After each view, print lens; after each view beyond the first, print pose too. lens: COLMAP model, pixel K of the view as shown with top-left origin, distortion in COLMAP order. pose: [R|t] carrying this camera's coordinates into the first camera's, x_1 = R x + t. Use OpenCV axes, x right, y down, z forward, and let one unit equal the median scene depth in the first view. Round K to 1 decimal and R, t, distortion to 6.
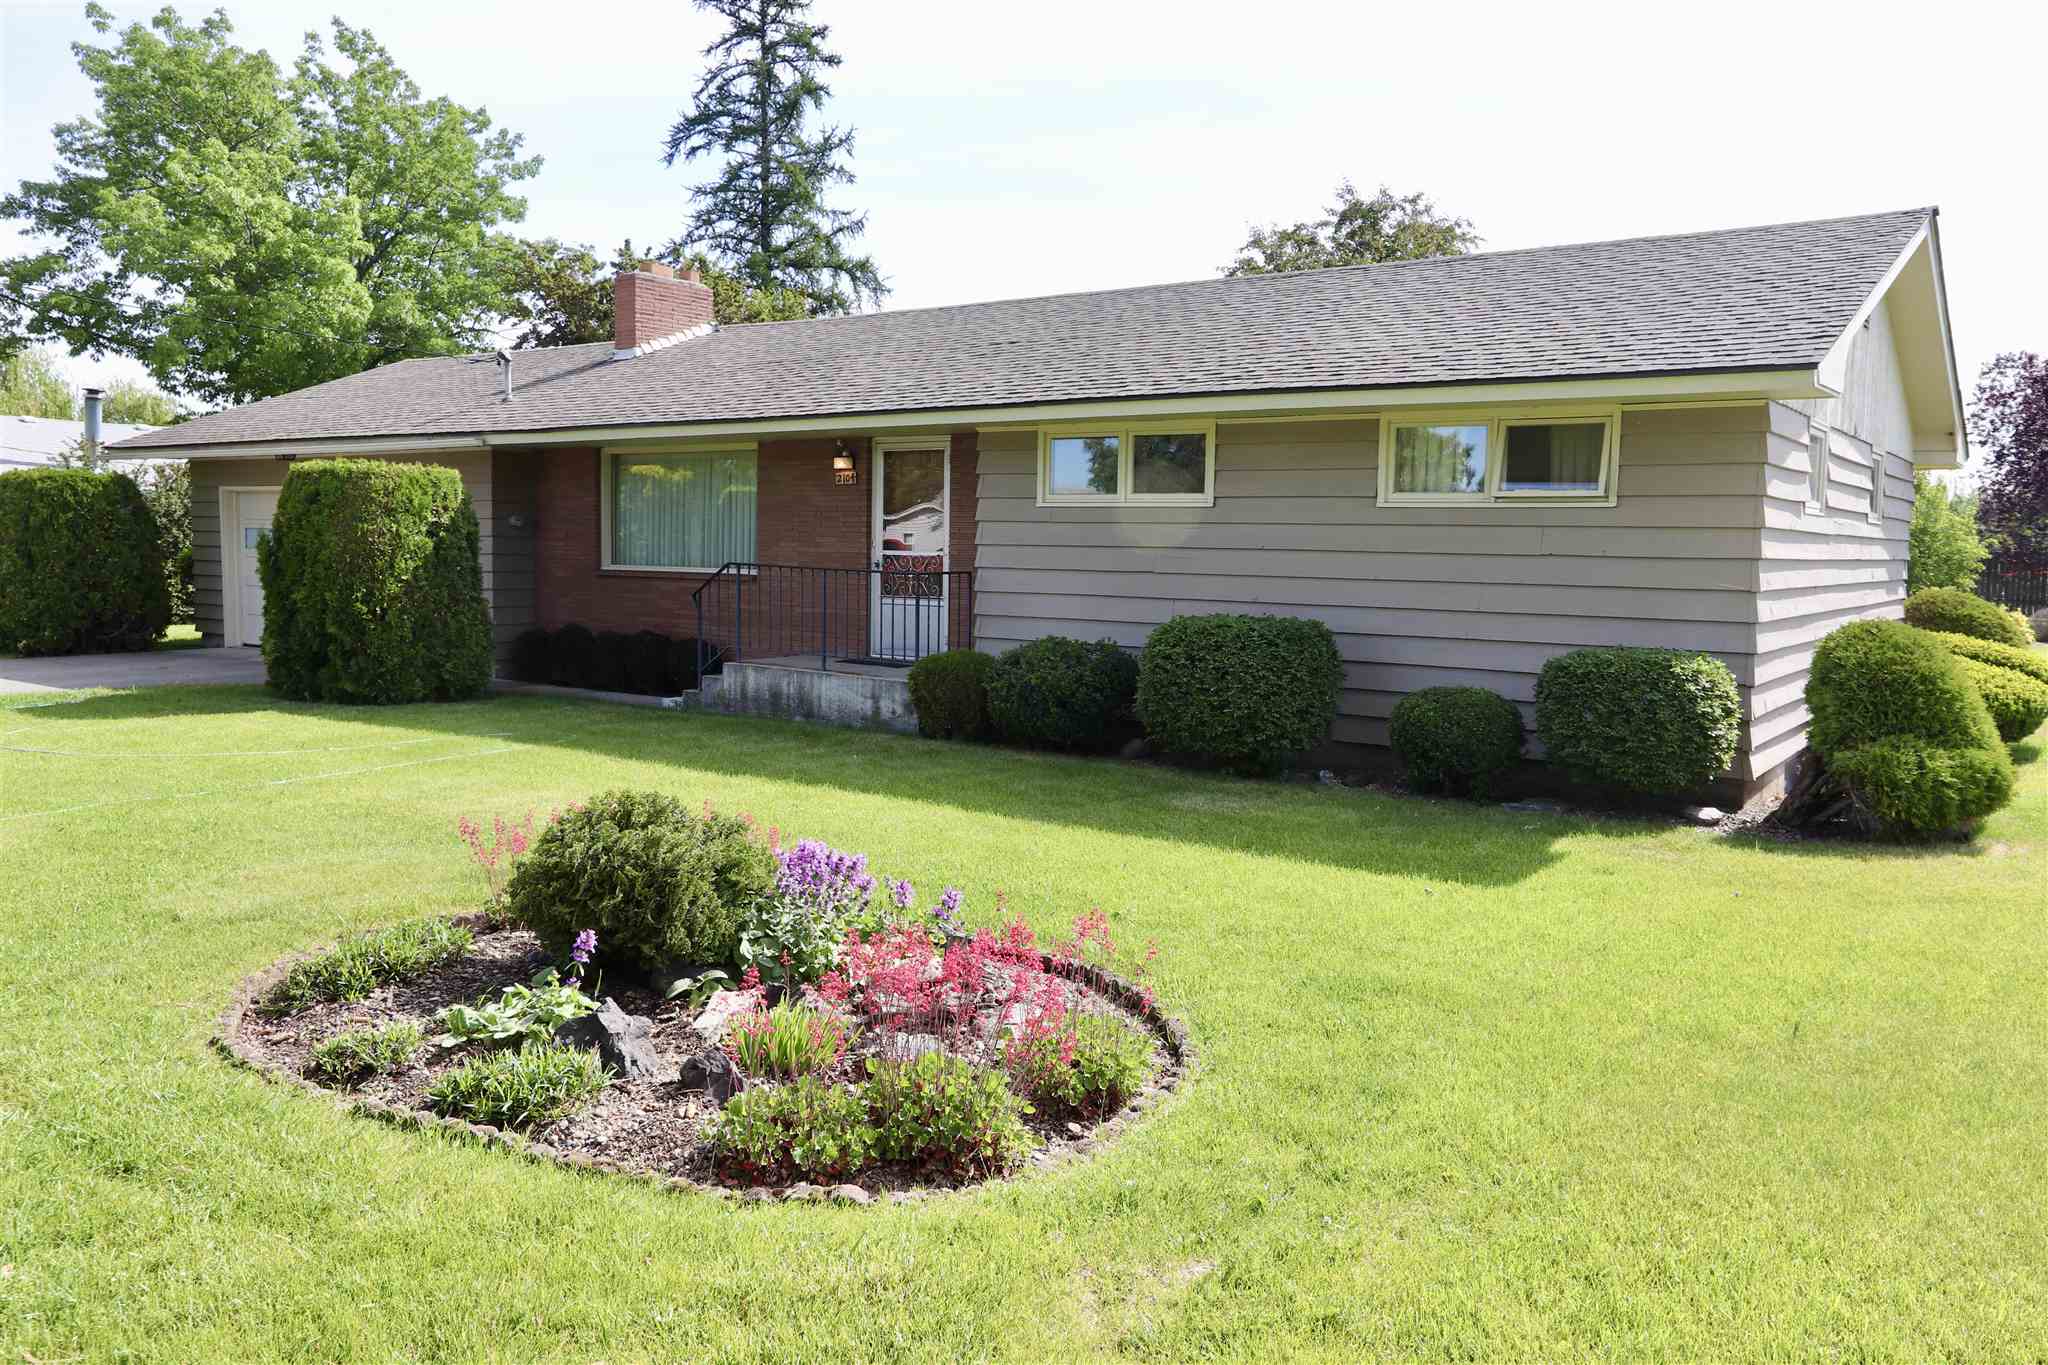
lens RADIAL K [[1540.9, 0, 1025.8], [0, 1540.9, 680.5], [0, 0, 1]] dist [0.011734, 0.002964]
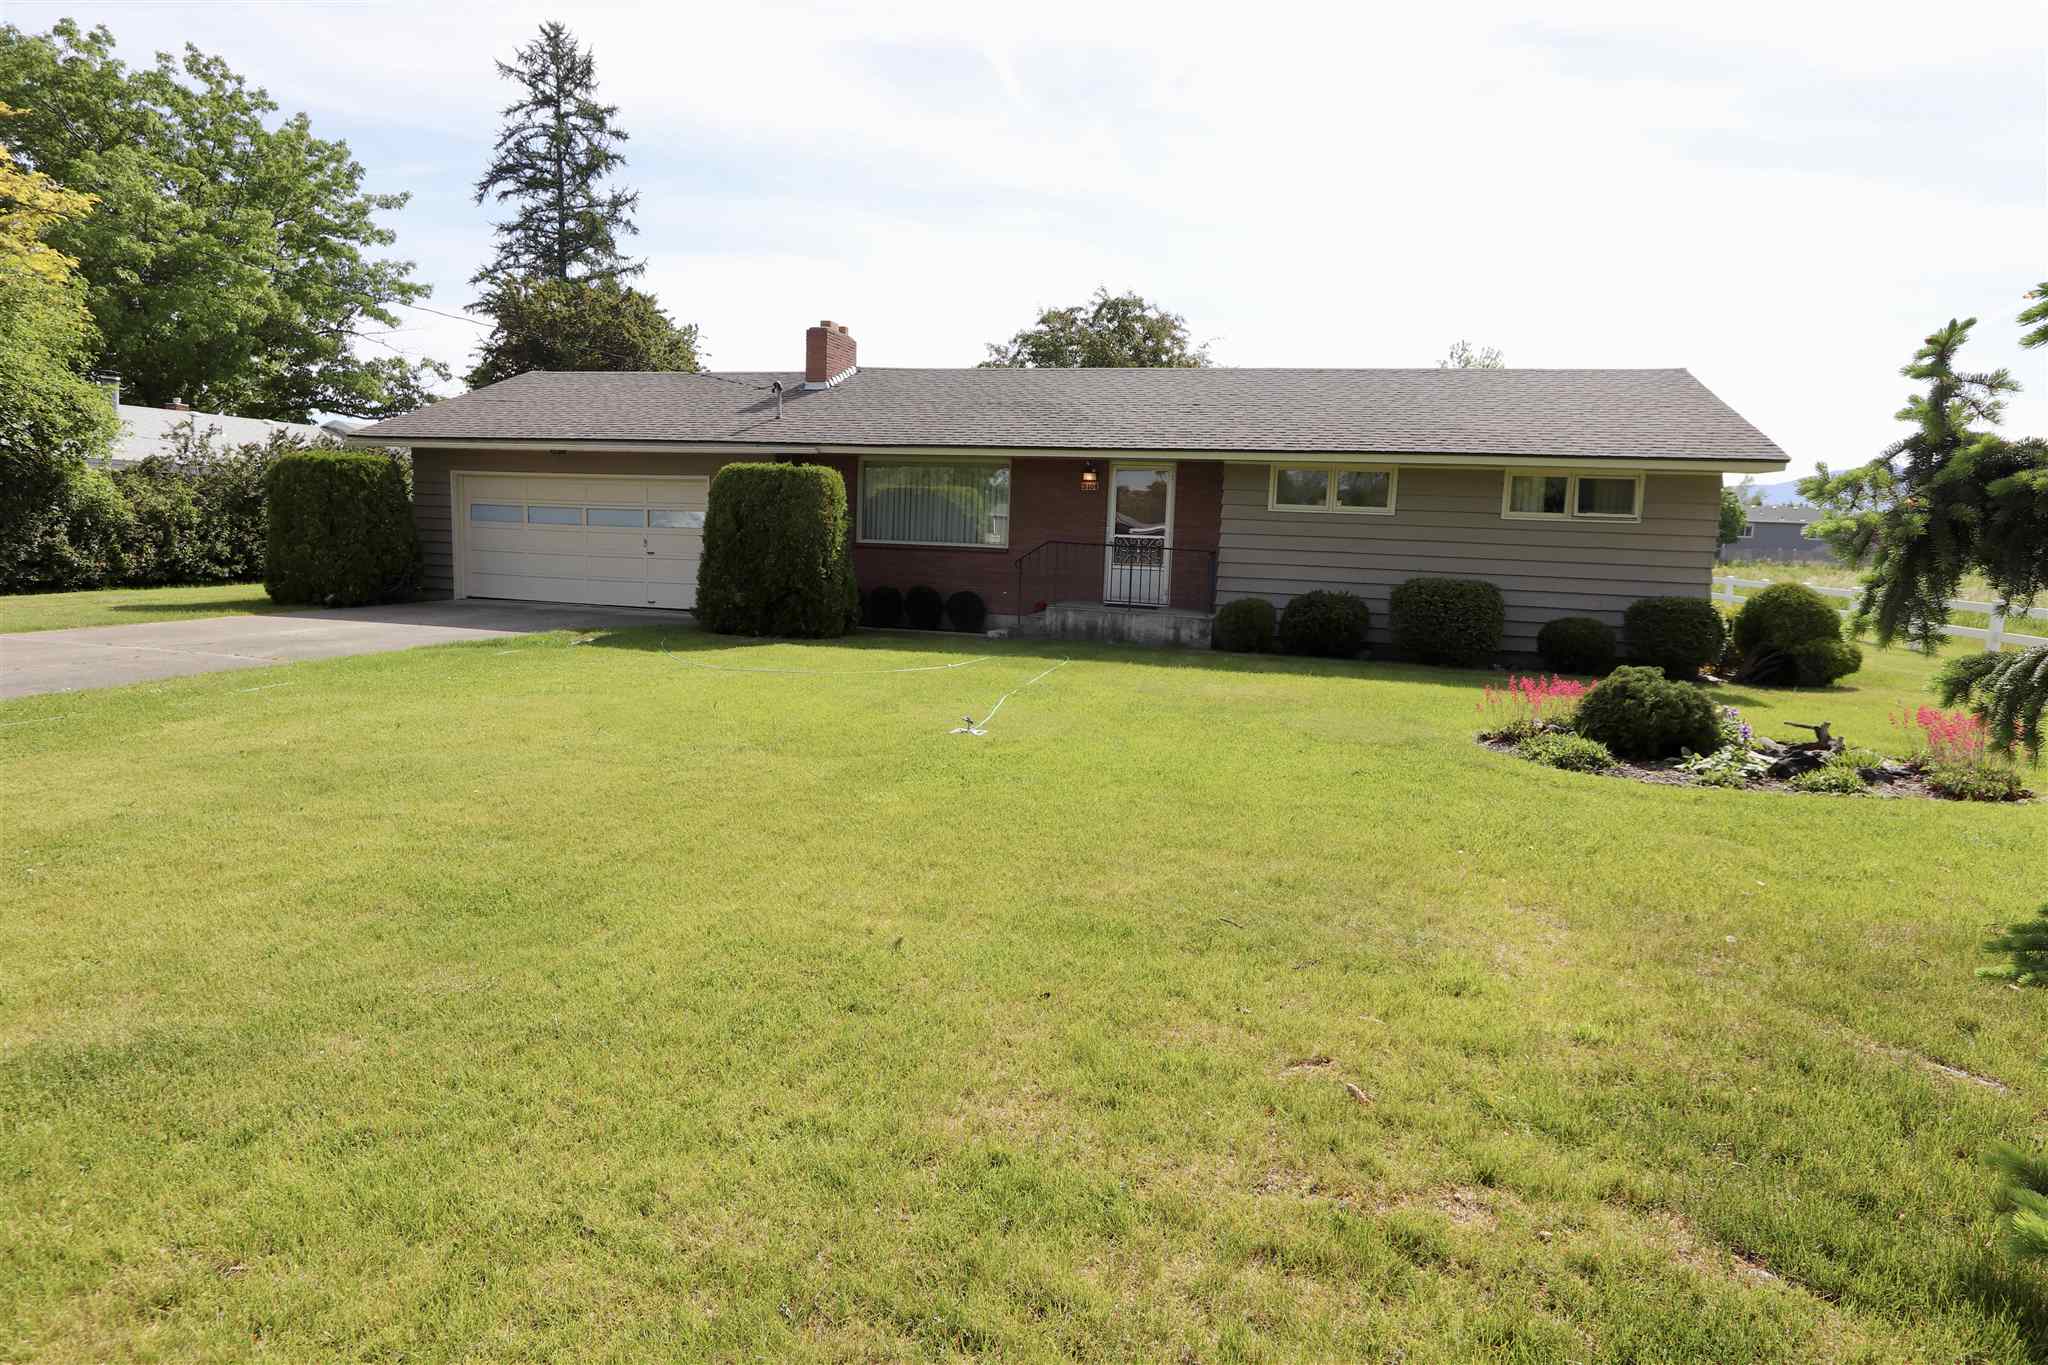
lens RADIAL K [[1136.6, 0, 1025.4], [0, 1136.6, 695.7], [0, 0, 1]] dist [-0.012179, 0.003356]
pose [[0.935615, -0.032567, 0.351518, -0.178339], [0.010015, 0.997784, 0.065785, 0.000363], [-0.352881, -0.058029, 0.933867, -0.013787]]
